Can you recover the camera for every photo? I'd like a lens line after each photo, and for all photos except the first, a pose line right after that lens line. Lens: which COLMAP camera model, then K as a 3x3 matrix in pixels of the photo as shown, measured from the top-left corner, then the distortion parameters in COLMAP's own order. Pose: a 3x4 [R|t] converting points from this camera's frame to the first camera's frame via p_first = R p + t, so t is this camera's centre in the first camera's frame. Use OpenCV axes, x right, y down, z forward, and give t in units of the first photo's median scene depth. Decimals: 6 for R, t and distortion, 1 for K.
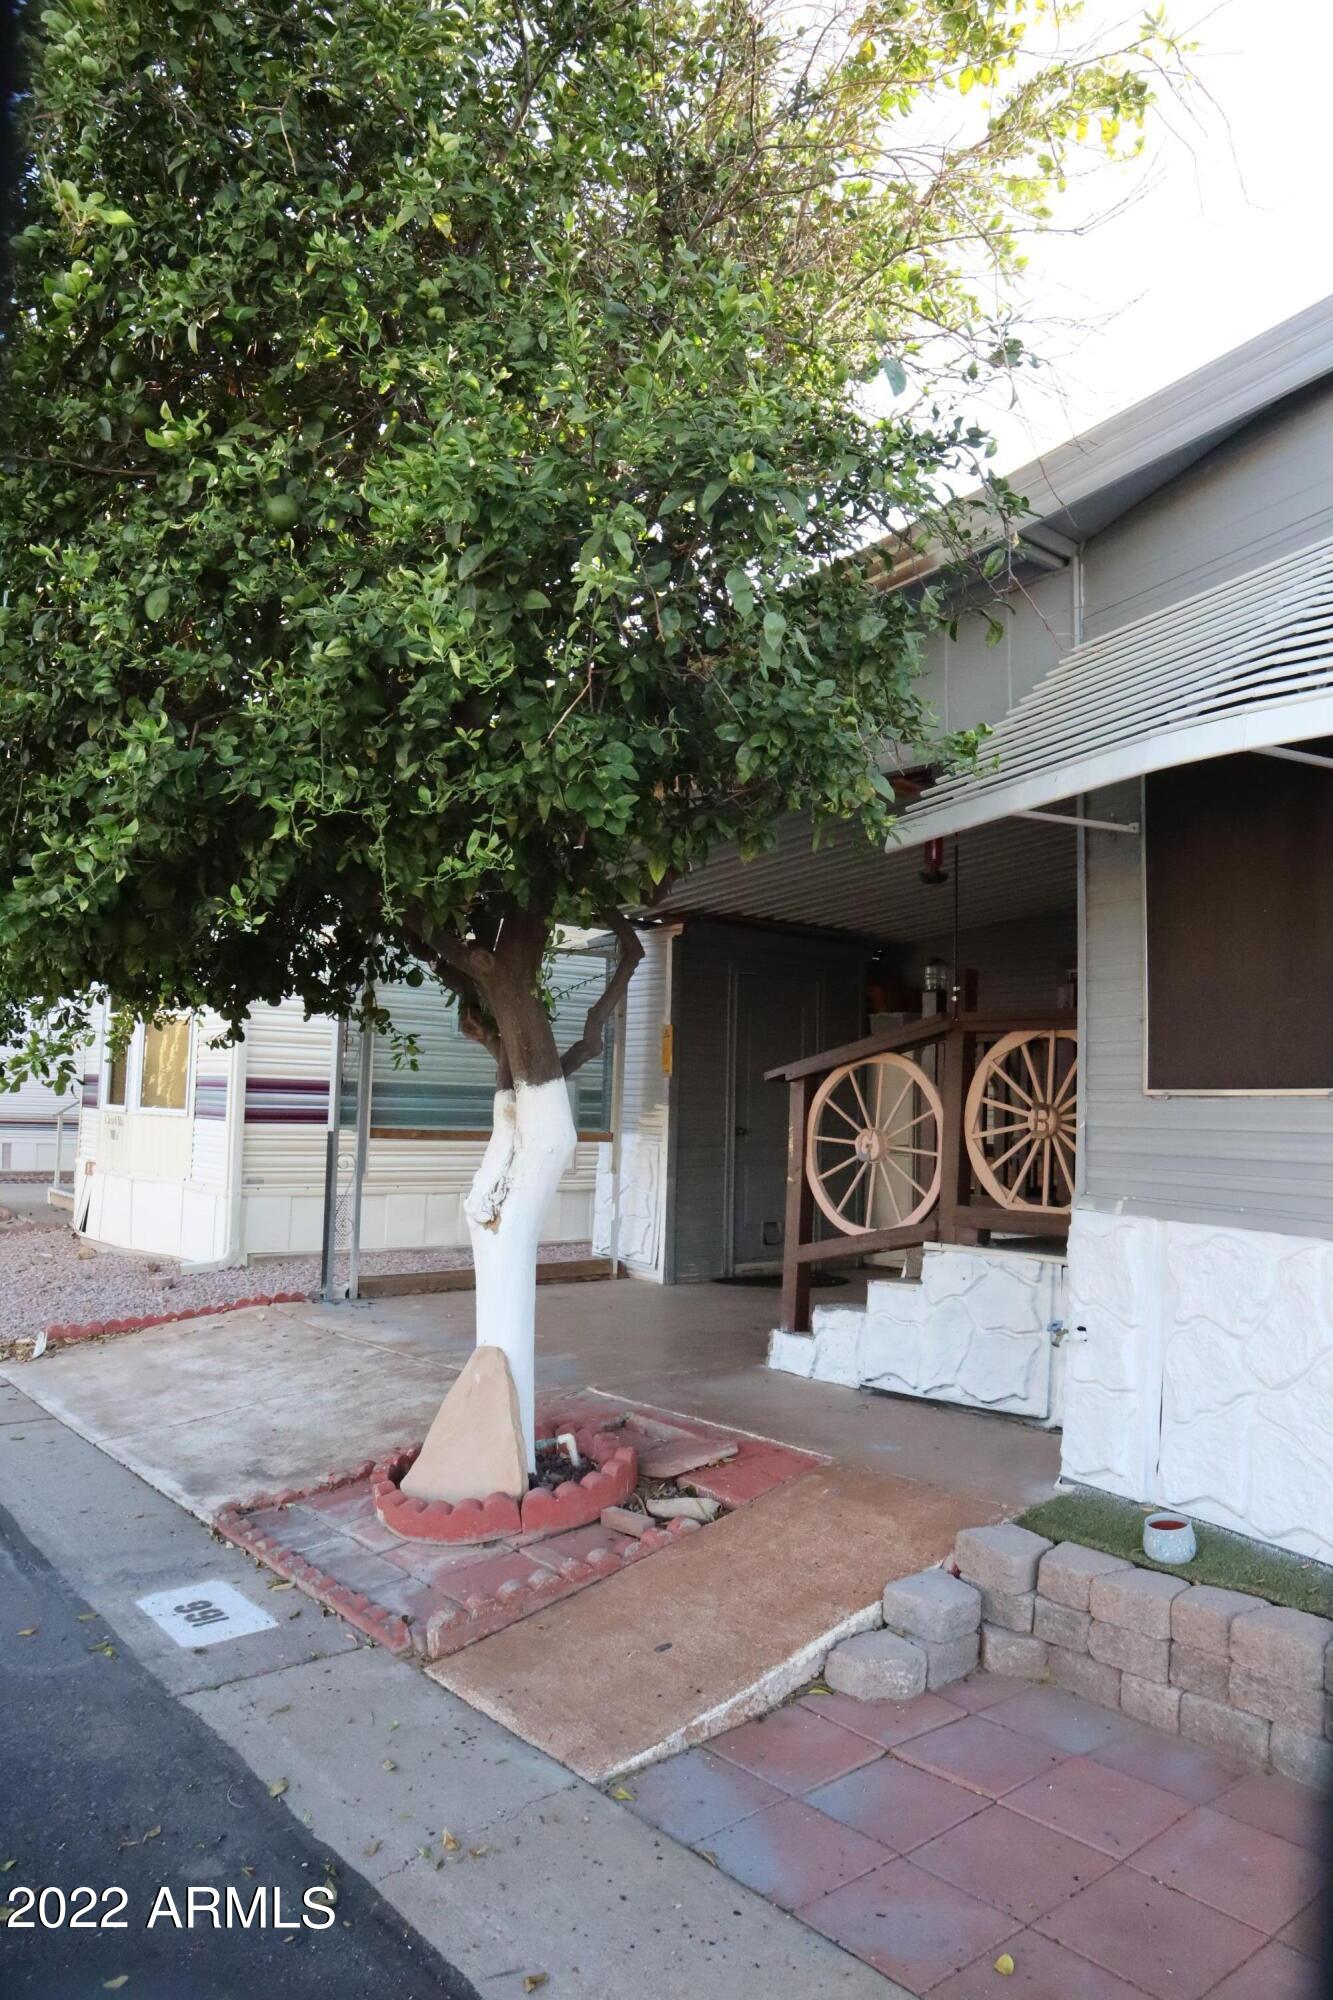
lens RADIAL K [[1373.9, 0, 666.5], [0, 1373.9, 1000.0], [0, 0, 1]] dist [-0.034249, 0.001937]
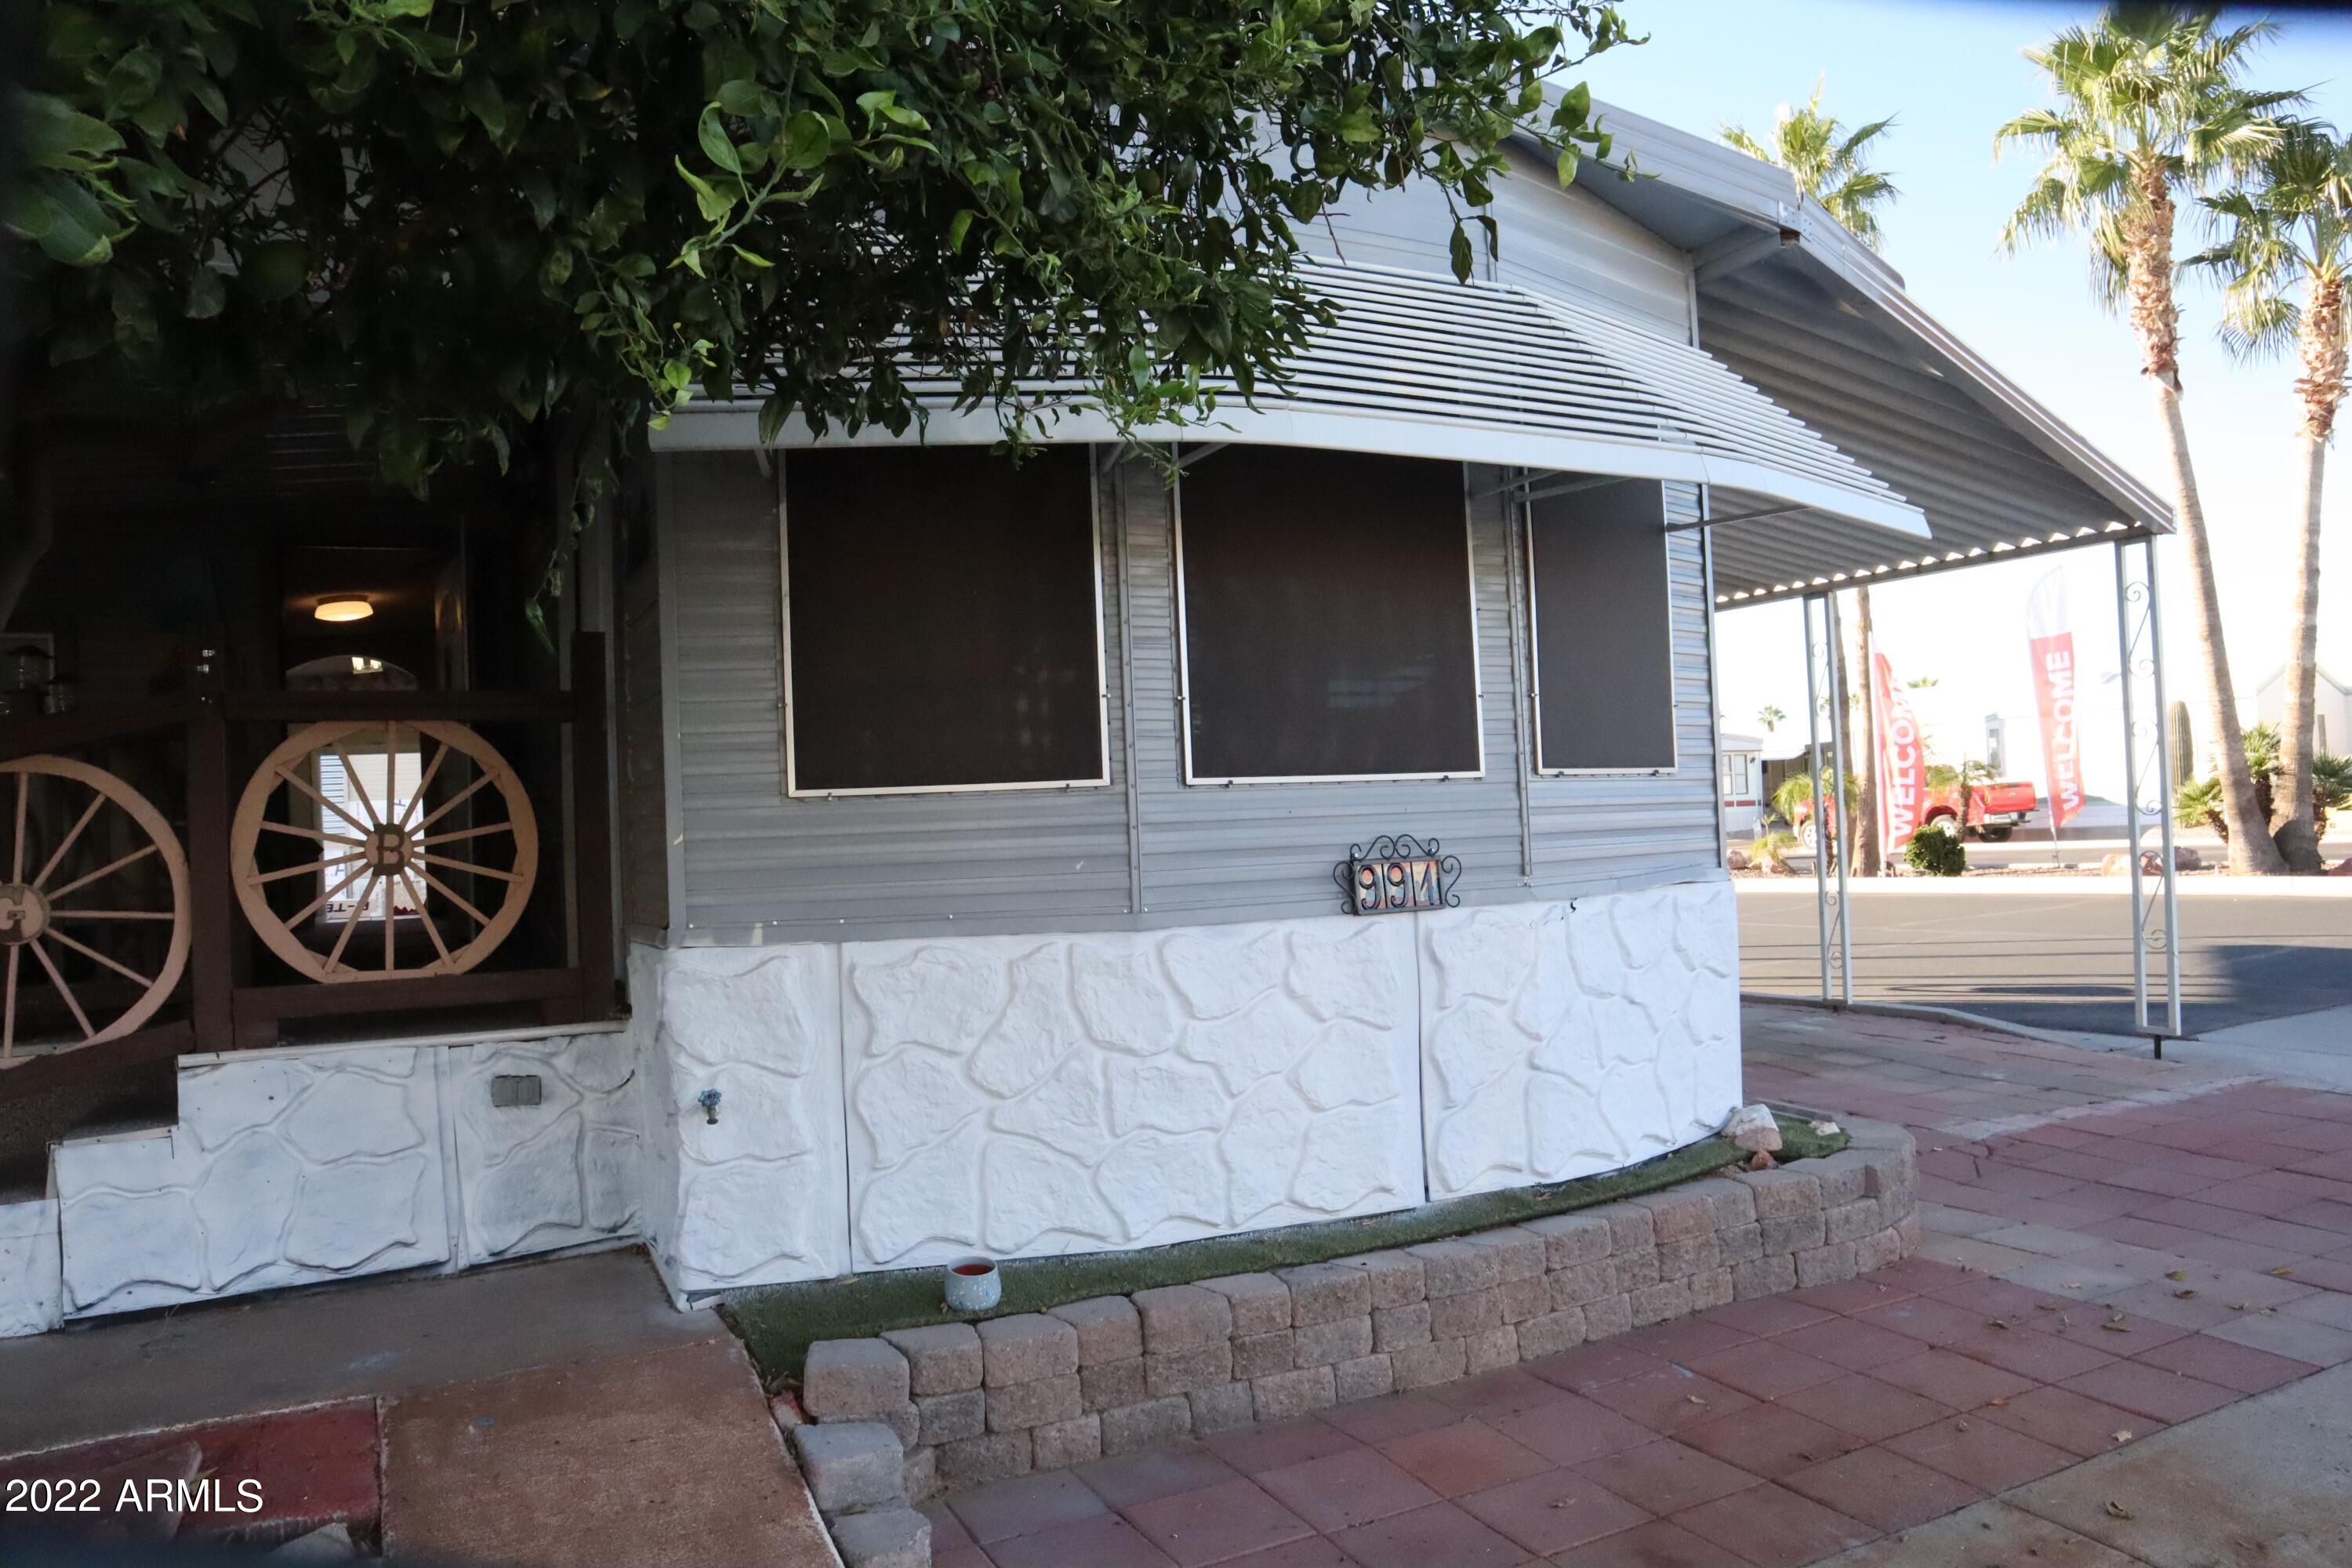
lens RADIAL K [[1615.7, 0, 1180.5], [0, 1615.7, 832.1], [0, 0, 1]] dist [-0.034249, 0.001937]
pose [[0.256516, -0.036017, 0.965869, -0.537235], [-0.031250, 0.998474, 0.045532, 0.039927], [-0.966035, -0.041863, 0.254999, 0.534205]]
